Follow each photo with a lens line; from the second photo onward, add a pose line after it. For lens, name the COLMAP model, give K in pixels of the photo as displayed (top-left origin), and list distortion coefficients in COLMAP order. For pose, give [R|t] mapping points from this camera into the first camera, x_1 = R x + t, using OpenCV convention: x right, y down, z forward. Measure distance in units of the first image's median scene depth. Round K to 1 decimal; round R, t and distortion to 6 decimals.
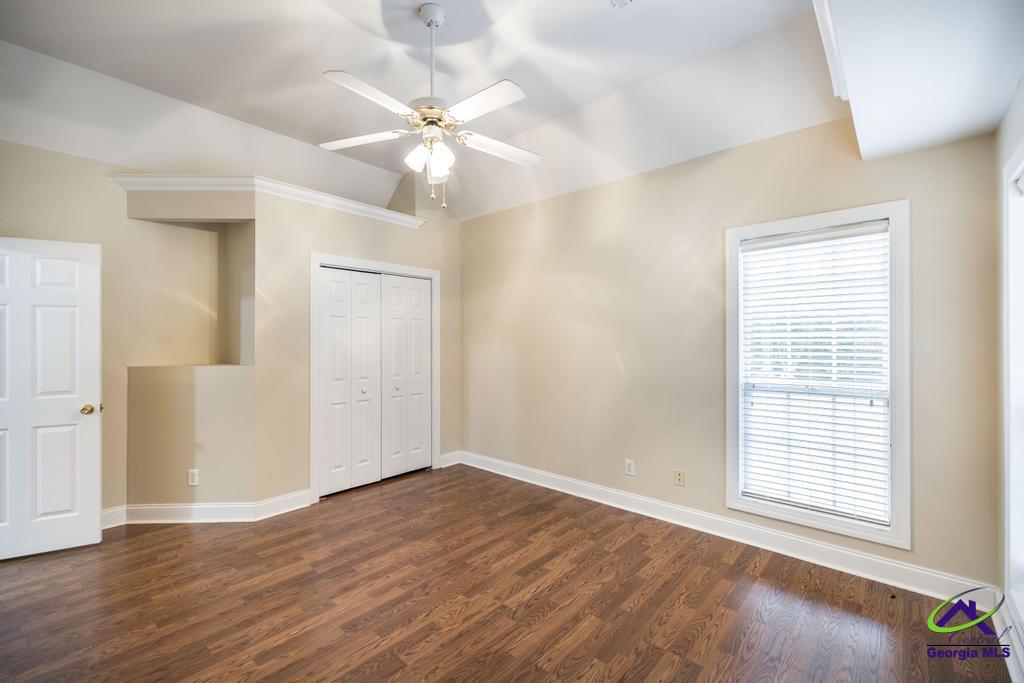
lens RADIAL K [[436.1, 0, 511.4], [0, 436.1, 335.4], [0, 0, 1]] dist [0.001245, -0.000021]
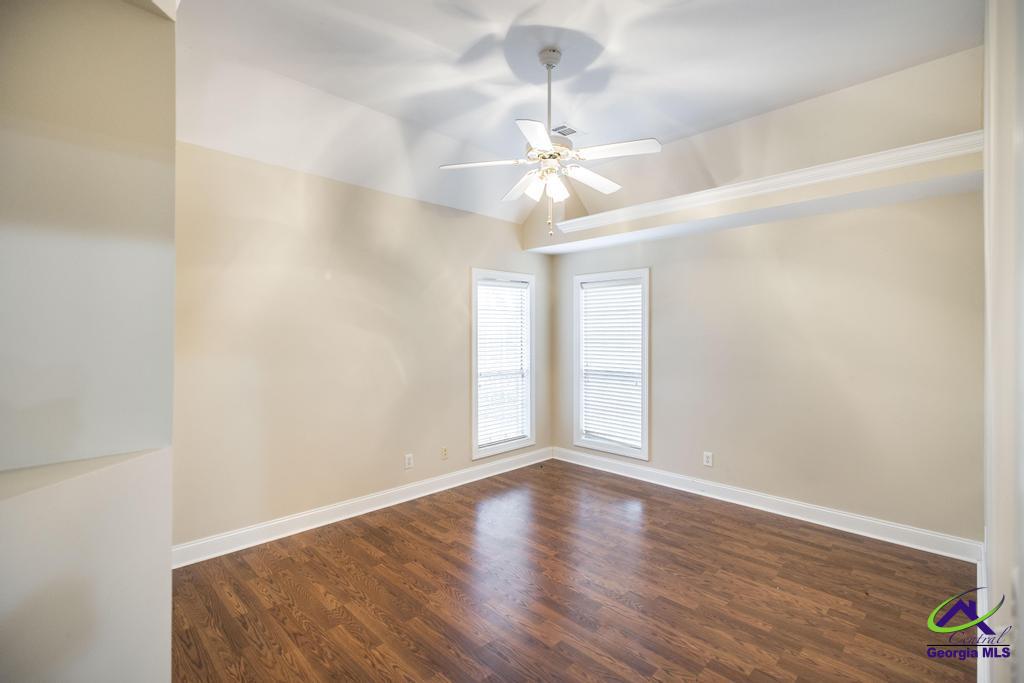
lens RADIAL K [[464.9, 0, 514.3], [0, 464.9, 331.4], [0, 0, 1]] dist [-0.001251, -0.000102]
pose [[0.055077, 0.005128, 0.998469, -0.999256], [-0.006503, 0.999967, -0.004777, -0.025308], [-0.998461, -0.006230, 0.055109, 0.749841]]
